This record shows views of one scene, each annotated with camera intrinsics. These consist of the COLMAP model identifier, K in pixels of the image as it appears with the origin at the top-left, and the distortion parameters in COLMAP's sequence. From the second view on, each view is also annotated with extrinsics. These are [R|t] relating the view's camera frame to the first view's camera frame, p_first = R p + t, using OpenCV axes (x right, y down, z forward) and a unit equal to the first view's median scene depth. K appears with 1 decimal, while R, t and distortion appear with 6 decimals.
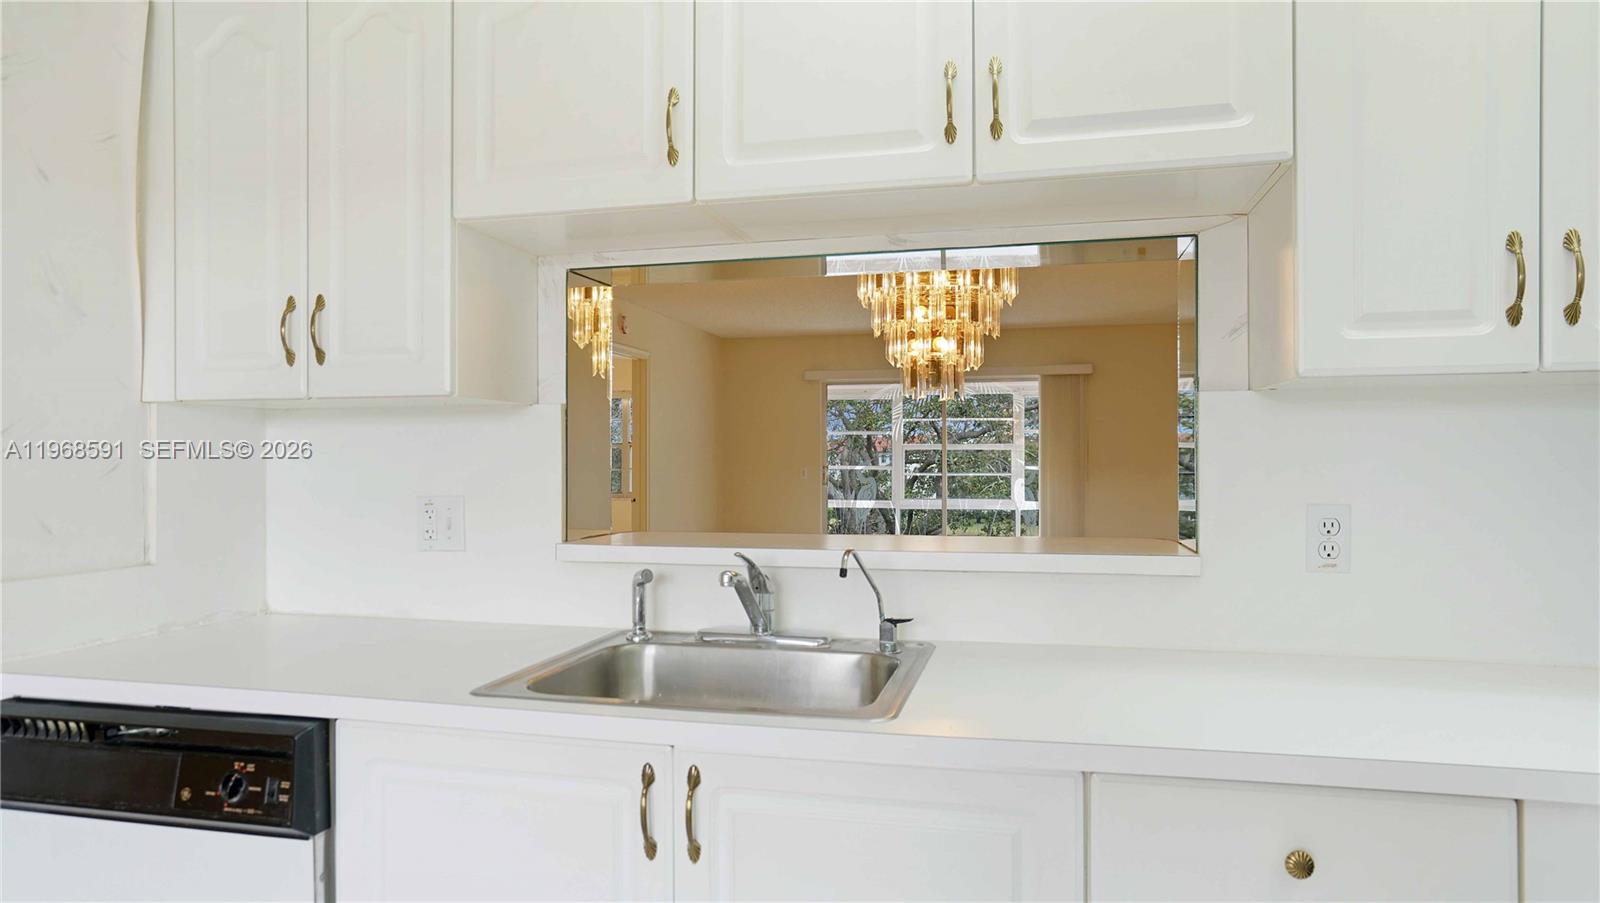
lens RADIAL K [[977.7, 0, 808.3], [0, 977.7, 463.6], [0, 0, 1]] dist [-0.013109, 0.008078]
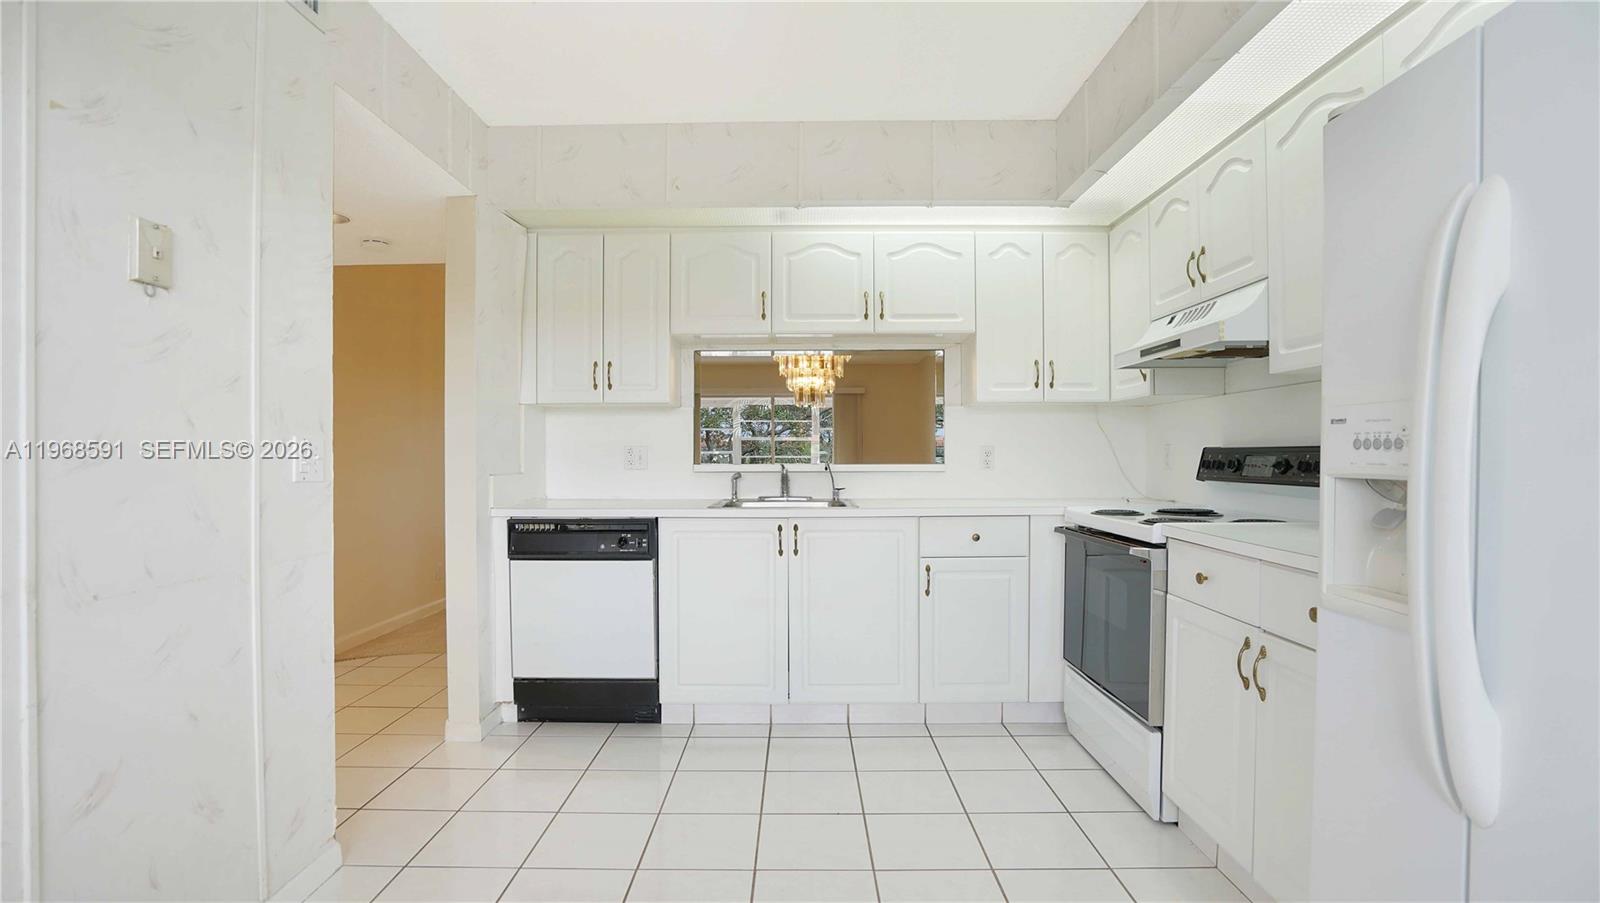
lens RADIAL K [[770.3, 0, 790.1], [0, 770.3, 453.0], [0, 0, 1]] dist [-0.042673, 0.015072]
pose [[0.976488, 0.002819, 0.215553, -0.529175], [-0.001329, 0.999974, -0.007058, 0.080273], [-0.215568, 0.006606, 0.976467, -1.104686]]
